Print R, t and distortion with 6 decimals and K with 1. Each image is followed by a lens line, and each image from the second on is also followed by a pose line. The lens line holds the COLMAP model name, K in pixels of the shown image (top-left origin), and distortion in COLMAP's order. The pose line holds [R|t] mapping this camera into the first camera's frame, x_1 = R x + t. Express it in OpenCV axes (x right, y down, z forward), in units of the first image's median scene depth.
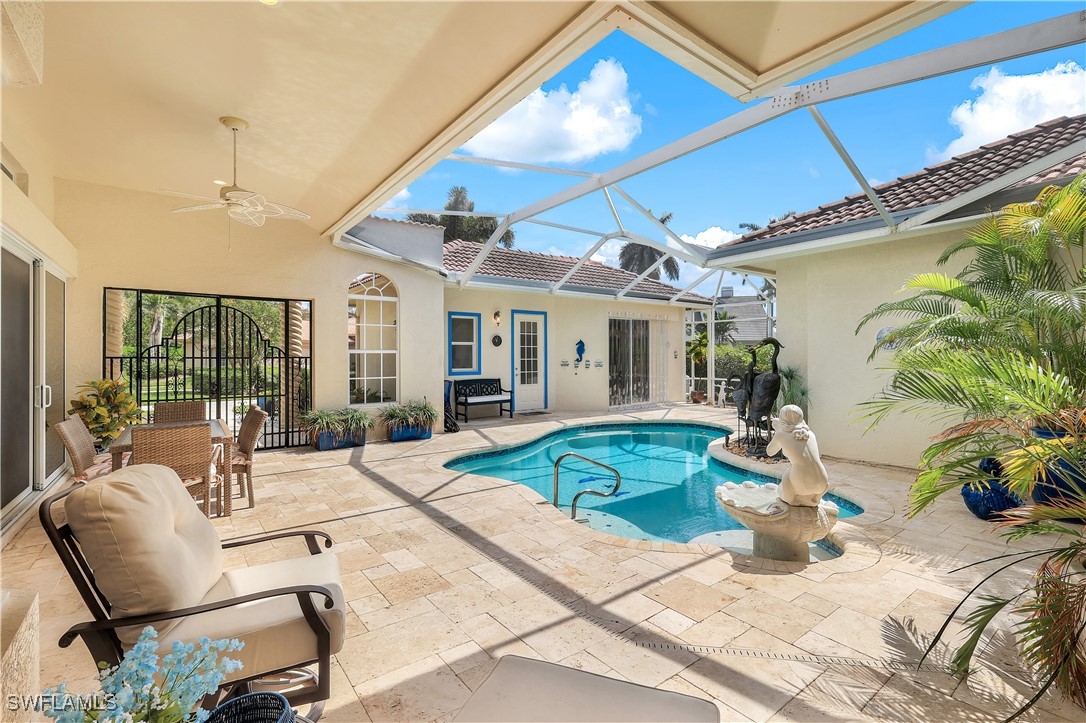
lens RADIAL K [[481.8, 0, 541.7], [0, 481.8, 359.8], [0, 0, 1]] dist [0.000012, 0.000000]
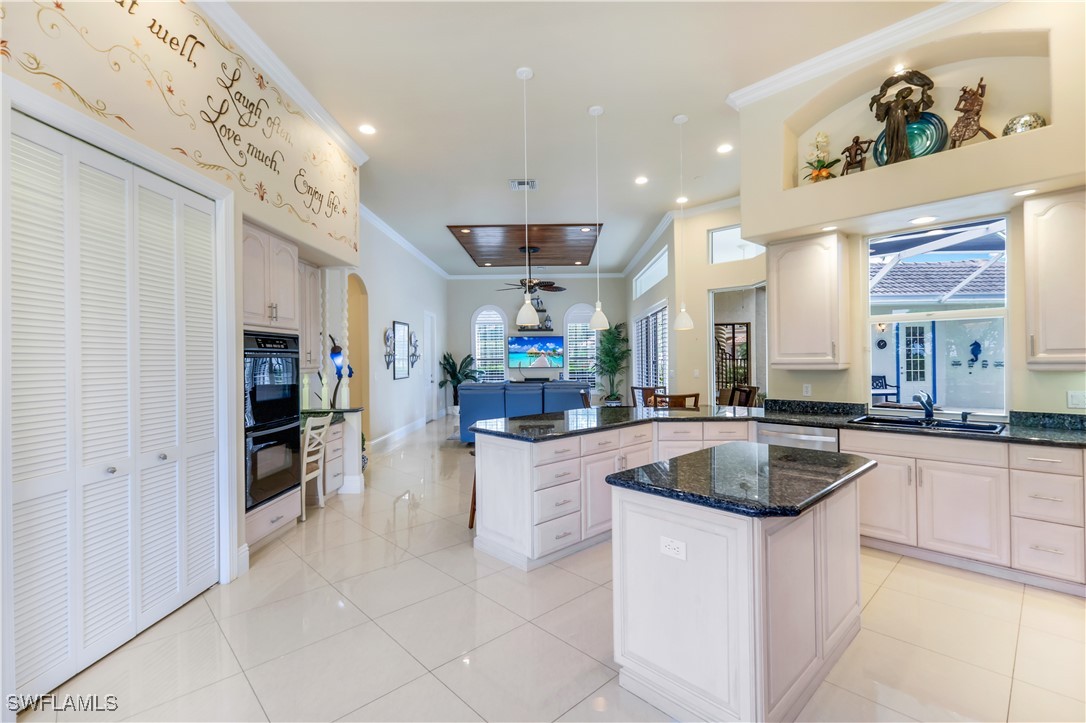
lens RADIAL K [[483.0, 0, 540.9], [0, 483.0, 362.9], [0, 0, 1]] dist [0.002107, 0.000151]
pose [[0.778839, 0.000833, -0.627223, 0.000940], [0.001493, 0.999994, 0.003181, 0.002035], [0.627222, -0.003414, 0.778833, -0.470292]]
